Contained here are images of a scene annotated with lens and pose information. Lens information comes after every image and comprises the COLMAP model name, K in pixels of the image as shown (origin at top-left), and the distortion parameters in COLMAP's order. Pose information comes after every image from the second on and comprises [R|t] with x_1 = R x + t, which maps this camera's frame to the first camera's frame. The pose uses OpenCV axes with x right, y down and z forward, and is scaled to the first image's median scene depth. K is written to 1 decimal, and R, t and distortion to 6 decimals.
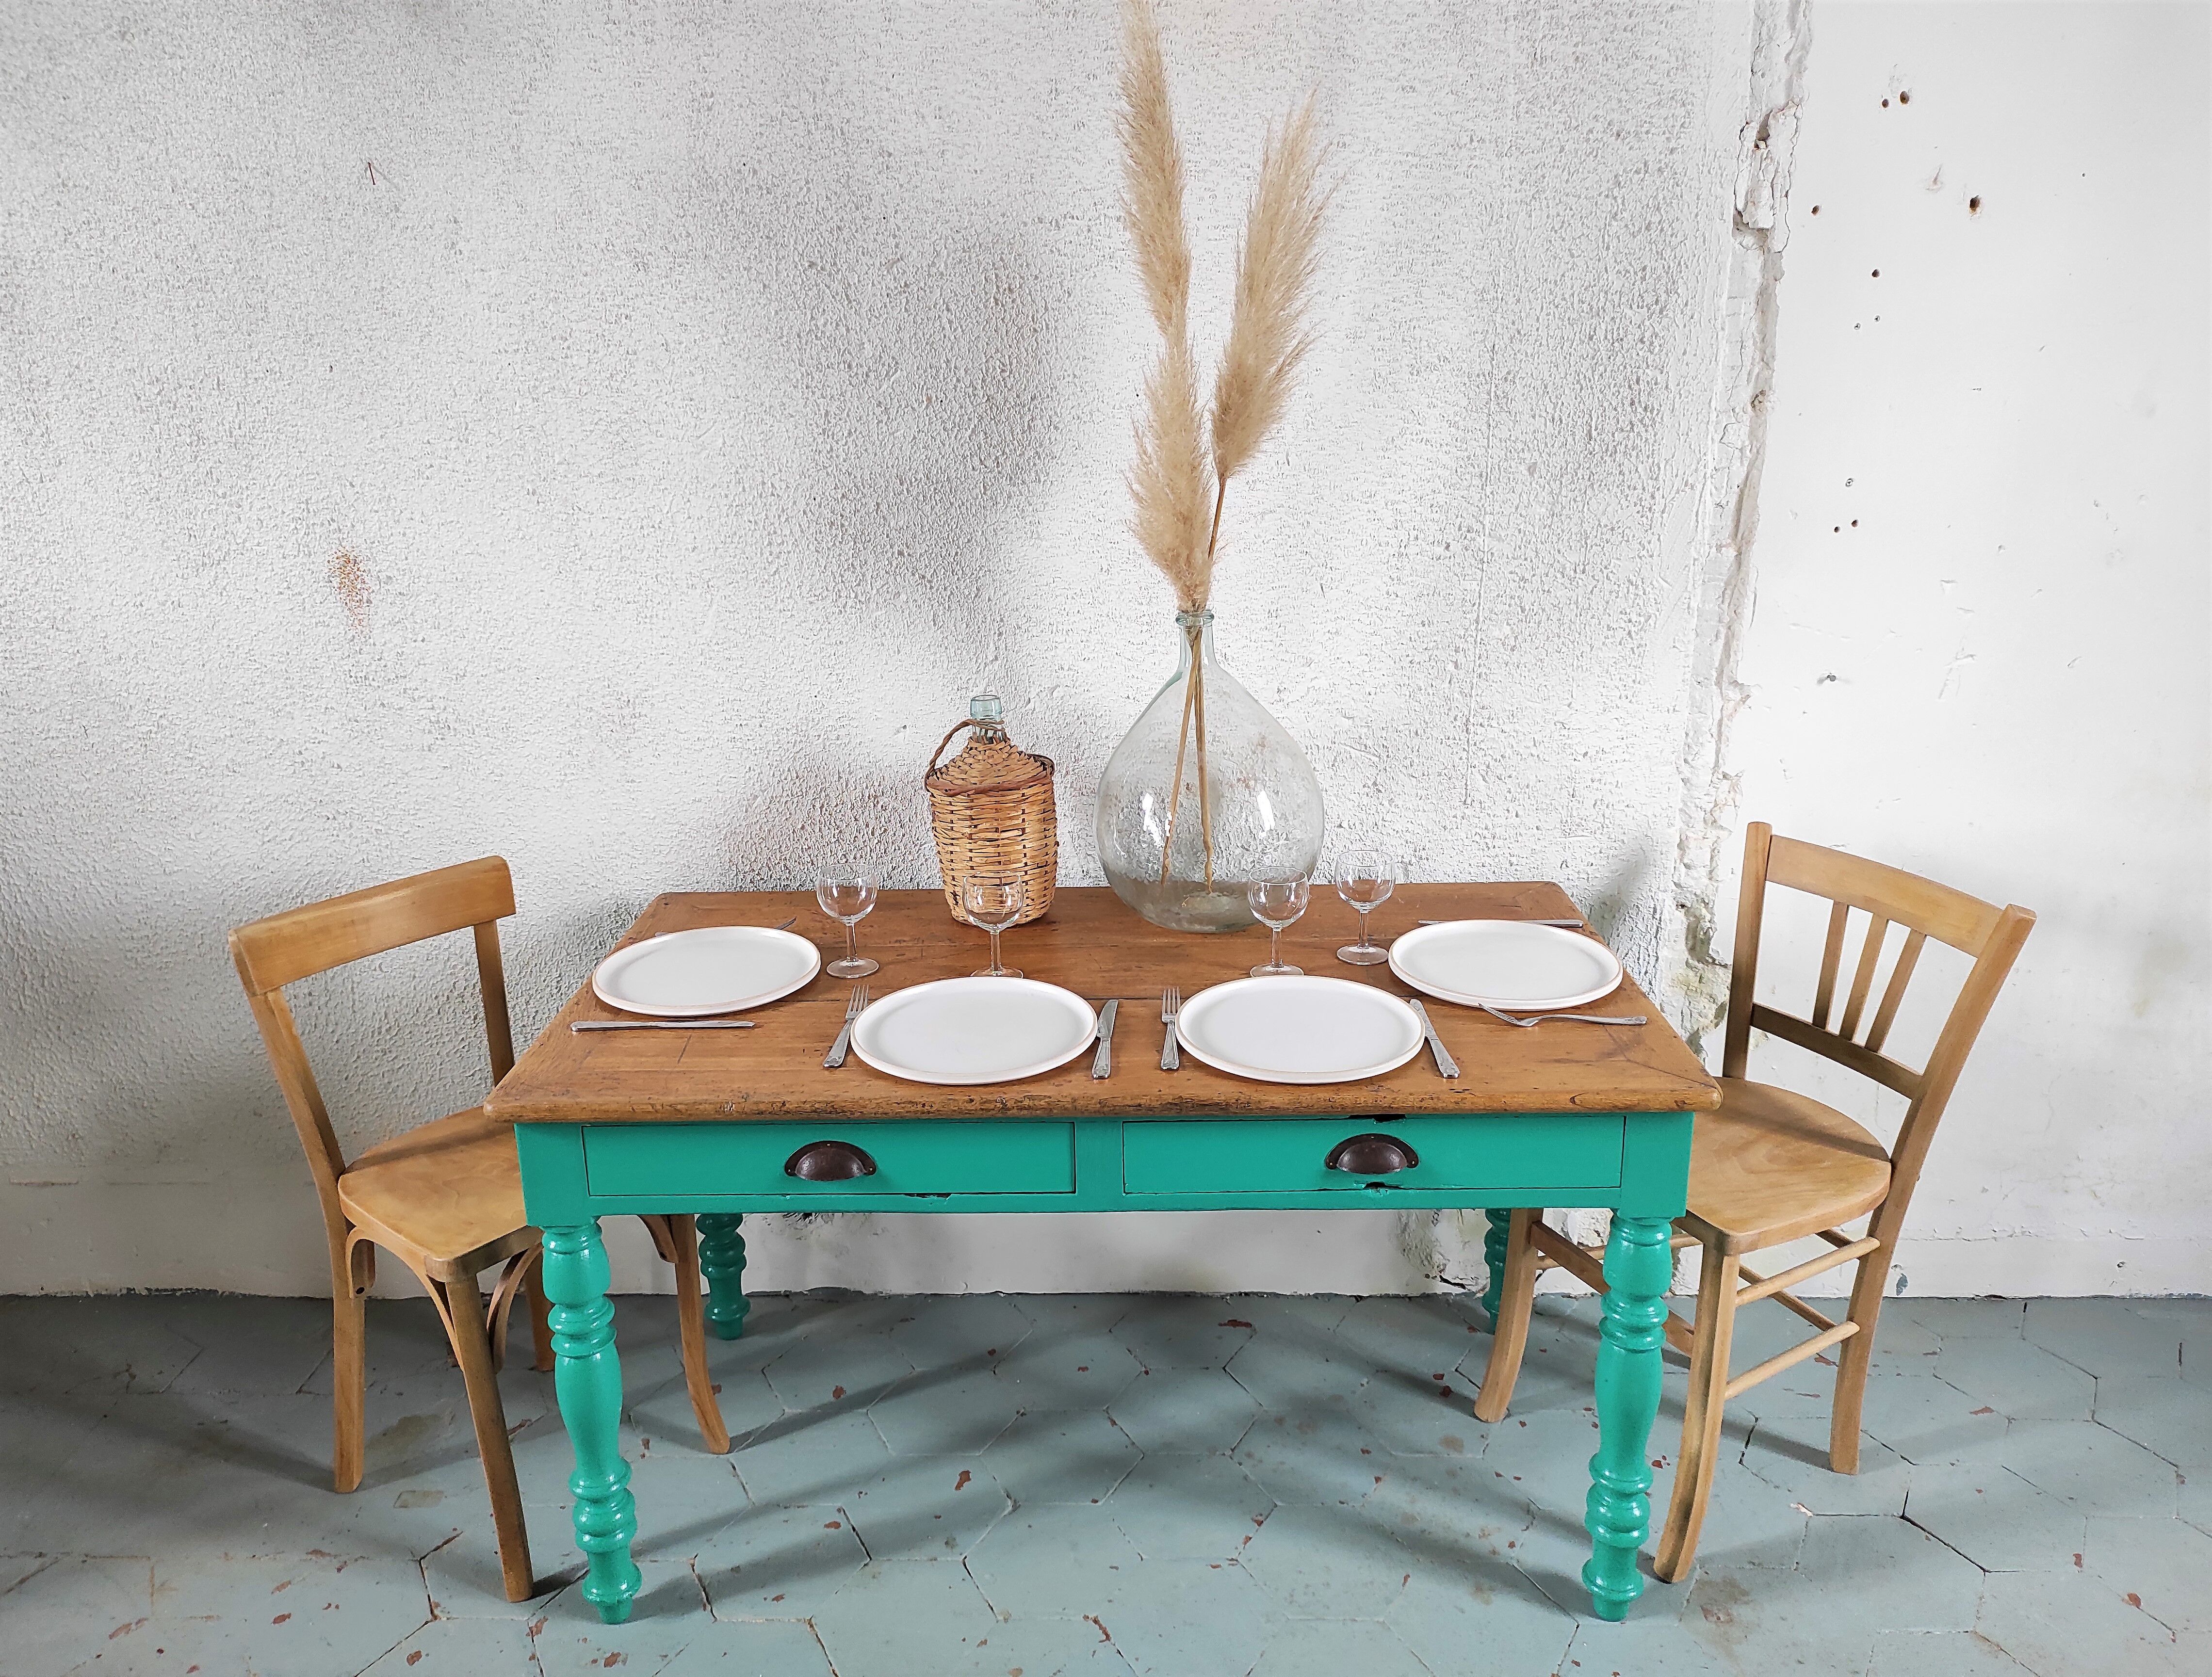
lens RADIAL K [[1640.7, 0, 1089.2], [0, 1640.7, 833.5], [0, 0, 1]] dist [0.043203, -0.041209]
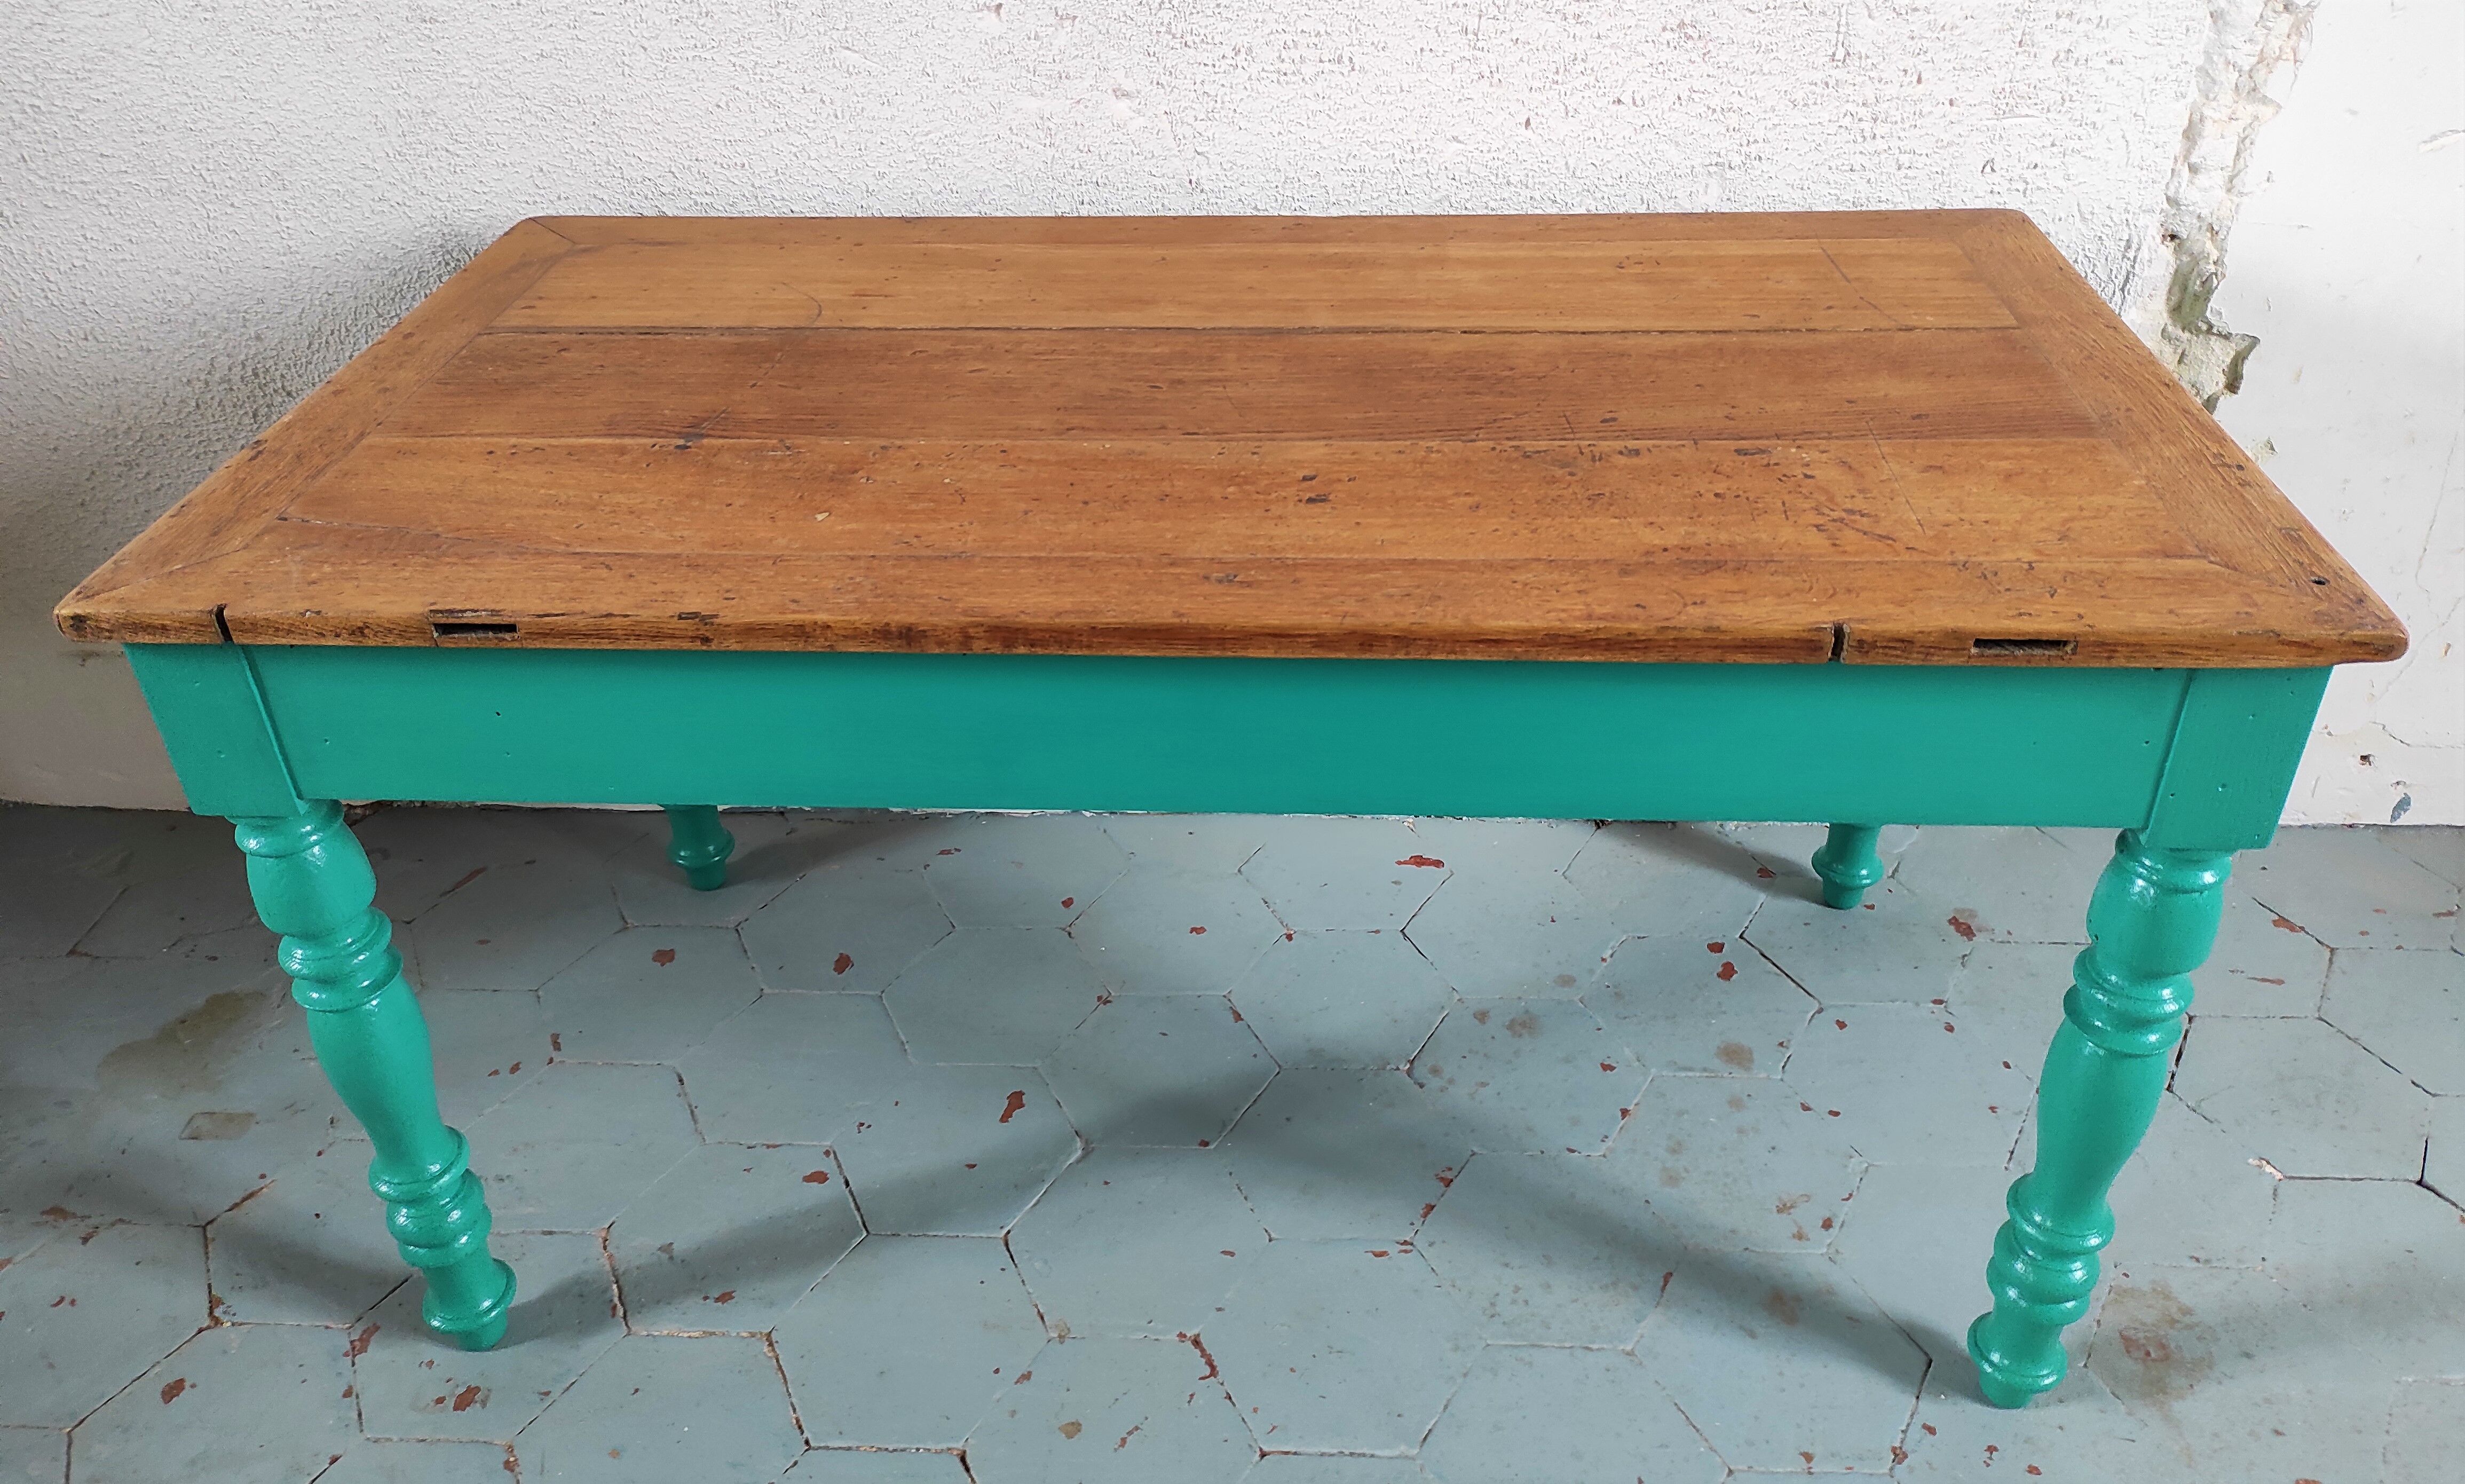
lens RADIAL K [[1811.1, 0, 1244.6], [0, 1811.1, 678.9], [0, 0, 1]] dist [0.041483, -0.042112]
pose [[0.999890, 0.003669, -0.014340, 0.028862], [0.000371, 0.962278, 0.272067, 0.018676], [0.014797, -0.272042, 0.962171, 0.324566]]
